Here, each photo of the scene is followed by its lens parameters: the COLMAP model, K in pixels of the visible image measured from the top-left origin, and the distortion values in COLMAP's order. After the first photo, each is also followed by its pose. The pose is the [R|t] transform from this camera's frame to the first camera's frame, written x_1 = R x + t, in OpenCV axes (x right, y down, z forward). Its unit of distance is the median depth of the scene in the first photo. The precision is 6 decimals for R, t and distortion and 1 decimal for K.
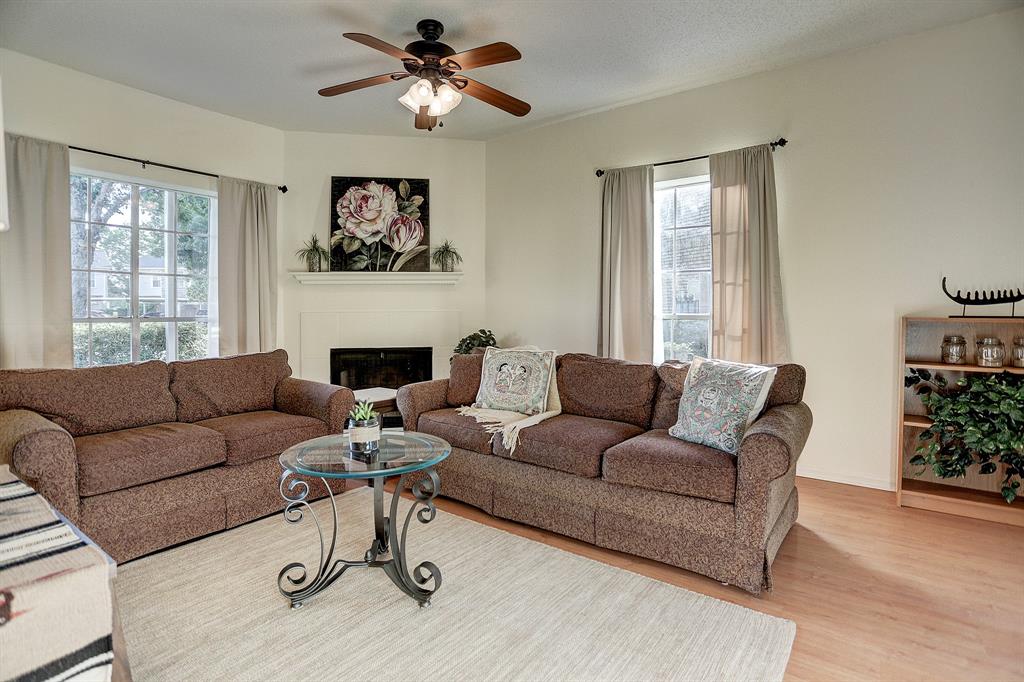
lens RADIAL K [[521.5, 0, 510.9], [0, 521.5, 306.1], [0, 0, 1]] dist [-0.051221, -0.000036]
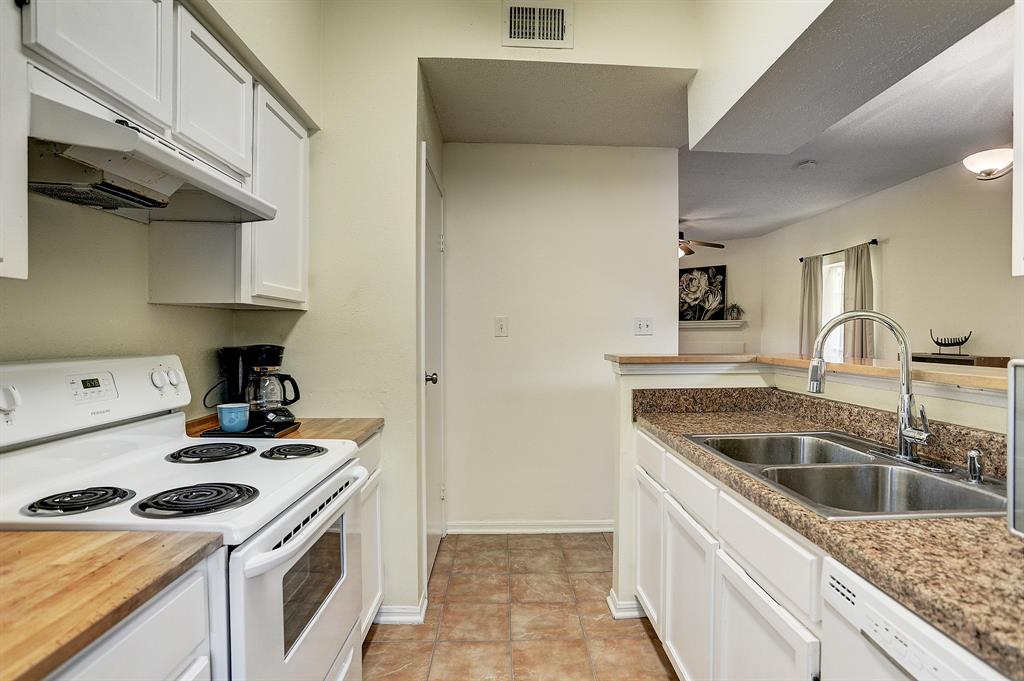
lens RADIAL K [[538.3, 0, 512.0], [0, 538.3, 340.5], [0, 0, 1]] dist [-0.032676, 0.000353]
pose [[0.614478, 0.011535, -0.788849, 0.814253], [0.005293, 0.999810, 0.018744, -0.035349], [0.788916, -0.015693, 0.614301, -0.646191]]
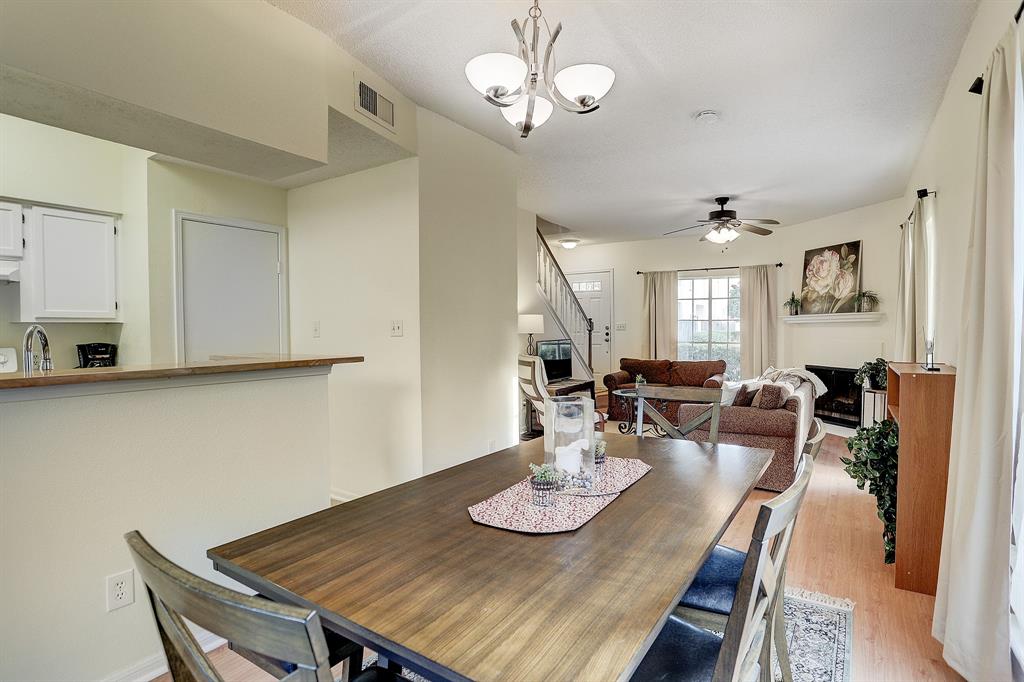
lens RADIAL K [[514.4, 0, 512.0], [0, 514.4, 341.0], [0, 0, 1]] dist [-0.064729, -0.000323]
pose [[0.053998, 0.025641, -0.998212, 1.067794], [0.014084, 0.999551, 0.026437, -0.039196], [0.998442, -0.015486, 0.053613, 0.063621]]
